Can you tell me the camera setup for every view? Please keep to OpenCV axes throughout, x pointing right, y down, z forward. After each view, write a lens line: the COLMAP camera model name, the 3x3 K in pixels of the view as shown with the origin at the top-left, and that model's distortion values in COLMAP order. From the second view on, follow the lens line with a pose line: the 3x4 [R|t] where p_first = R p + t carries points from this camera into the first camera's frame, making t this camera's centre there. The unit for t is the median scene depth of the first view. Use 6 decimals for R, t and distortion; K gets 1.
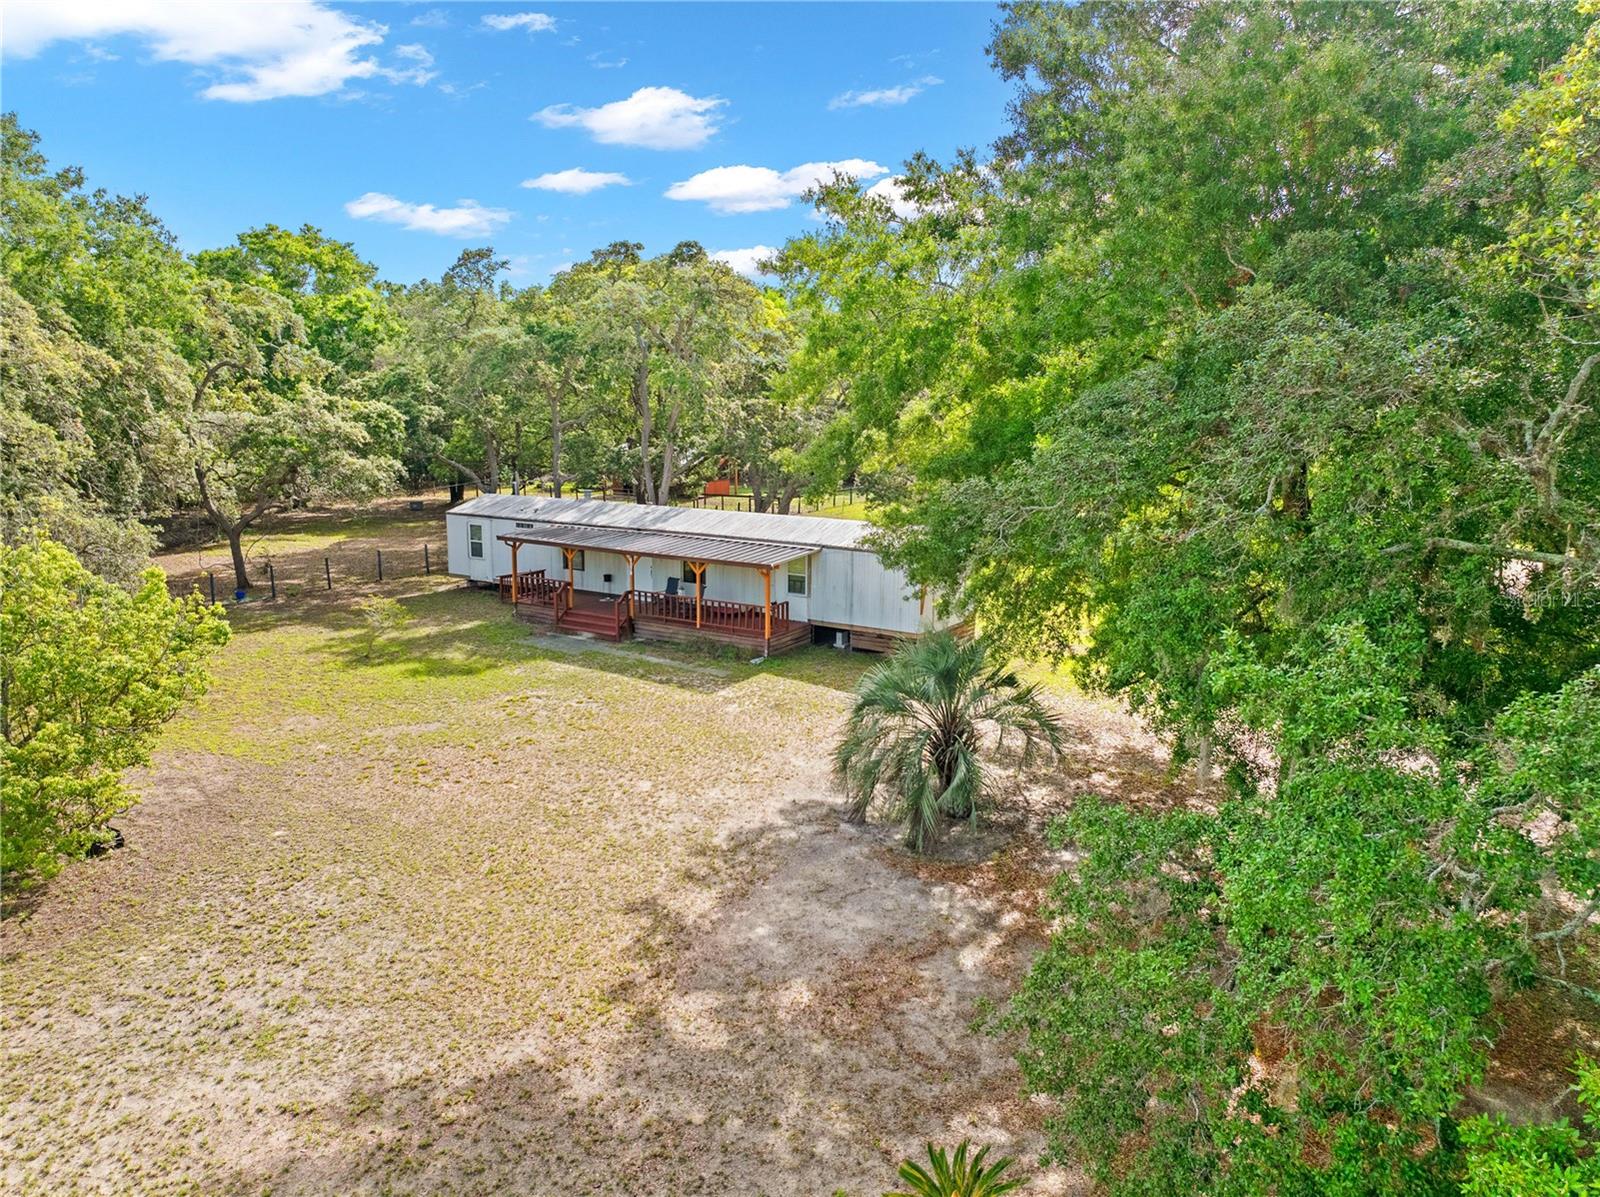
lens RADIAL K [[1135.2, 0, 806.4], [0, 1135.2, 598.0], [0, 0, 1]] dist [-0.042841, 0.008559]
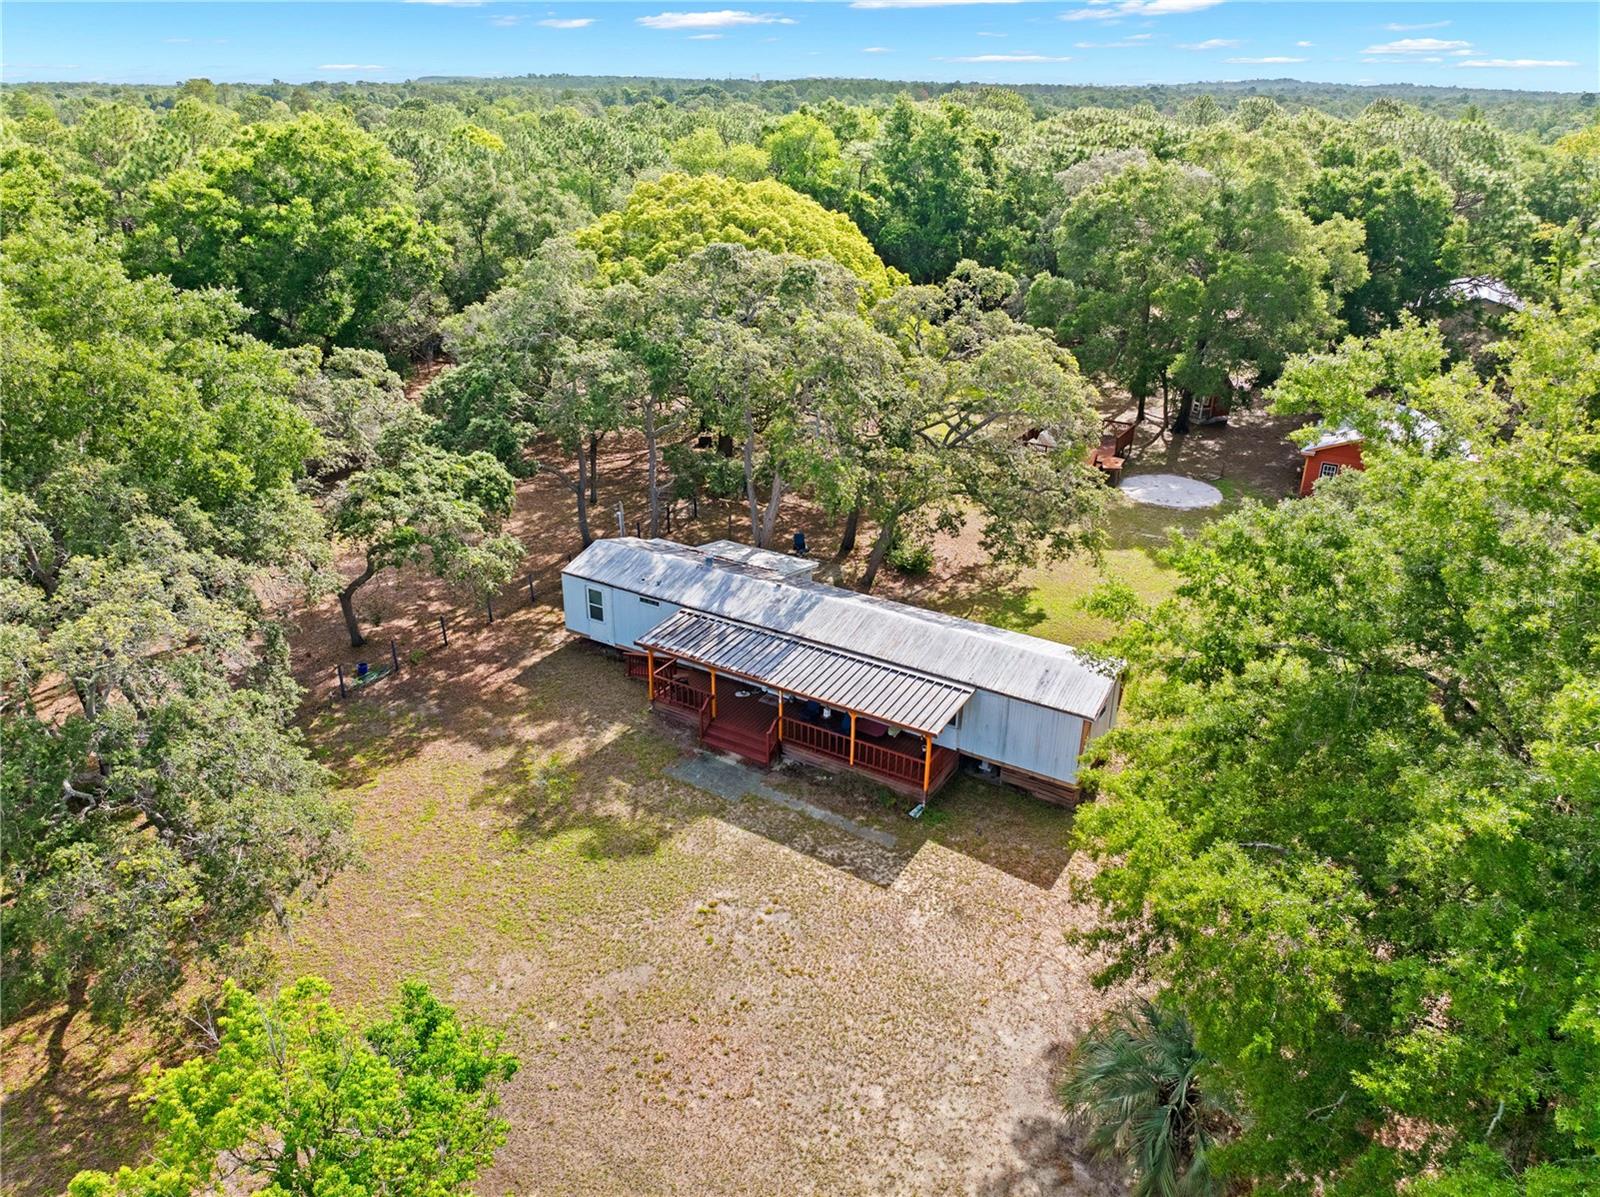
lens RADIAL K [[1135.2, 0, 796.9], [0, 1135.2, 610.4], [0, 0, 1]] dist [-0.042841, 0.008559]
pose [[0.999994, 0.002031, 0.002787, -0.127710], [-0.002662, 0.968436, 0.249250, -0.311272], [-0.002192, -0.249256, 0.968435, 0.048962]]
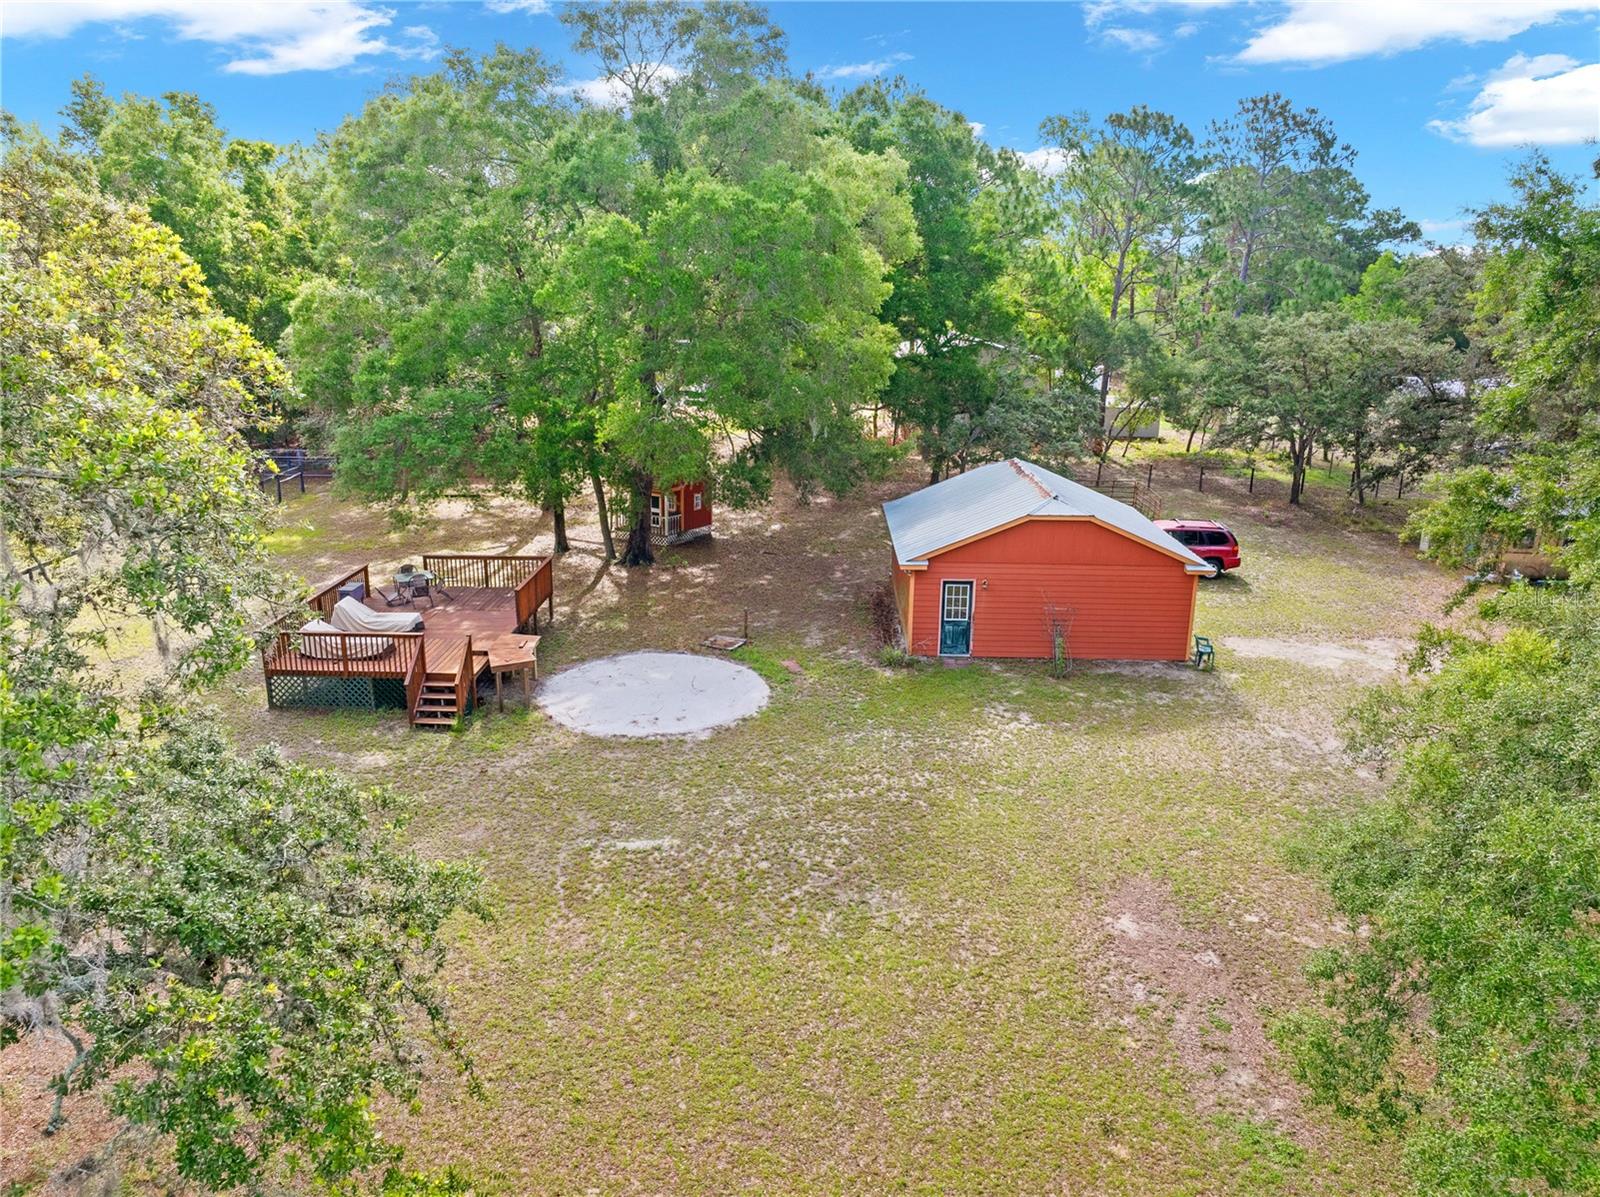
lens RADIAL K [[1135.2, 0, 798.2], [0, 1135.2, 607.3], [0, 0, 1]] dist [-0.042841, 0.008559]
pose [[0.874417, -0.139920, 0.464562, 0.157352], [0.087181, 0.987241, 0.133249, -0.217267], [-0.477279, -0.076014, 0.875458, 0.964392]]
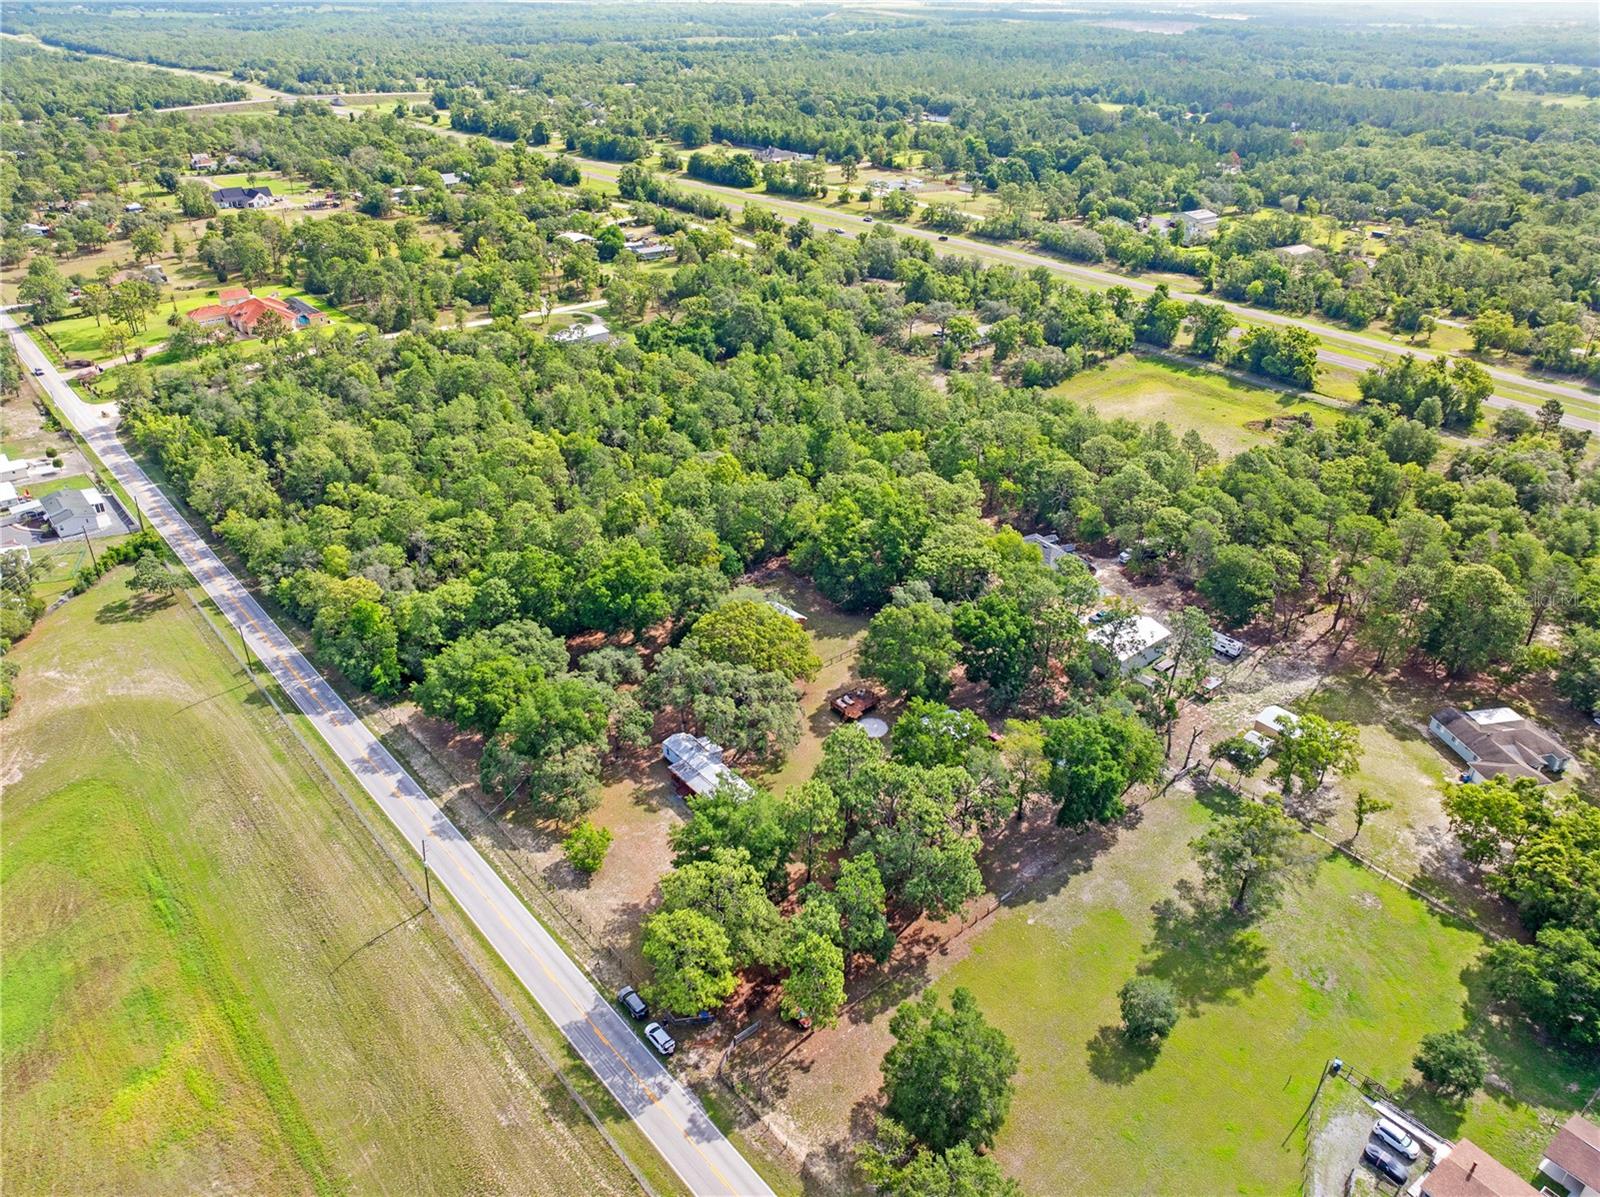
lens RADIAL K [[1135.2, 0, 796.3], [0, 1135.2, 601.7], [0, 0, 1]] dist [-0.042841, 0.008559]
pose [[0.943621, 0.163418, -0.287878, 1.378366], [-0.062785, 0.942218, 0.329063, -2.145207], [0.325019, -0.292437, 0.899357, -2.670630]]
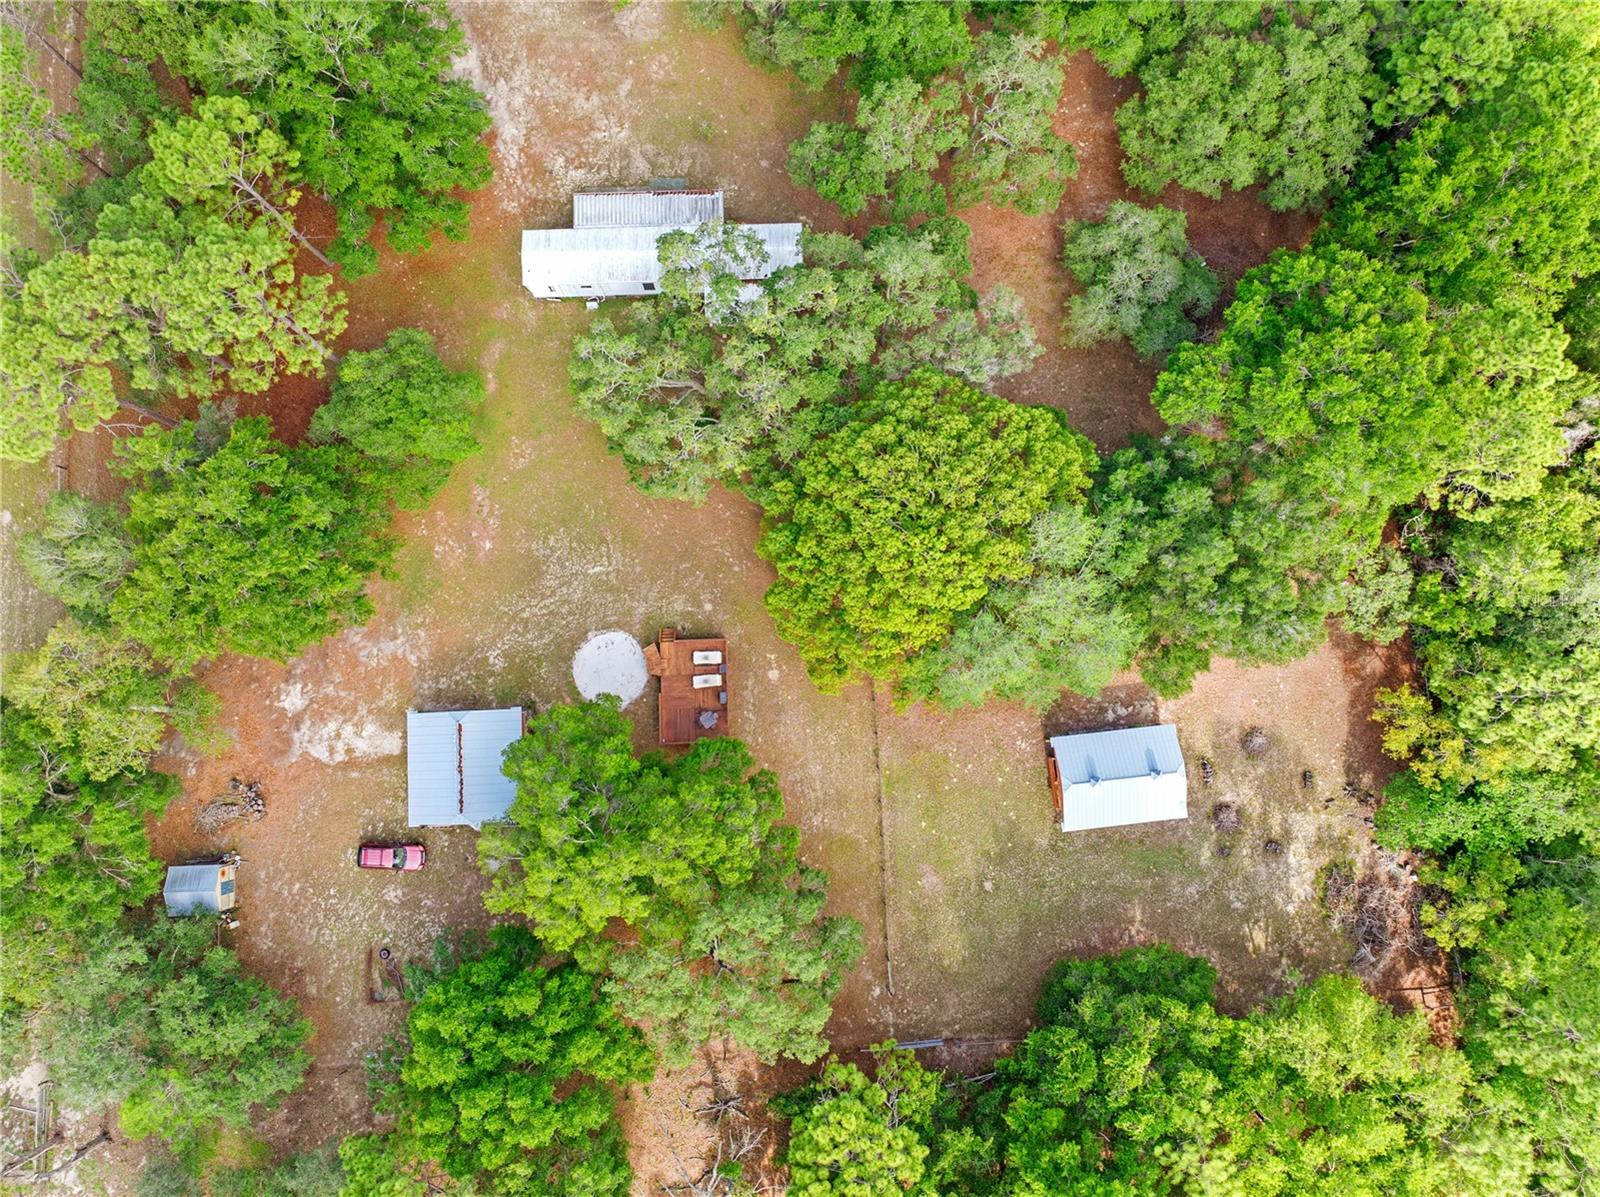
lens RADIAL K [[1135.2, 0, 800.2], [0, 1135.2, 609.2], [0, 0, 1]] dist [-0.042841, 0.008559]
pose [[-0.838440, 0.540245, -0.071797, 0.186816], [-0.110880, -0.040112, 0.993024, -2.164403], [0.533596, 0.840552, 0.093534, 1.481421]]
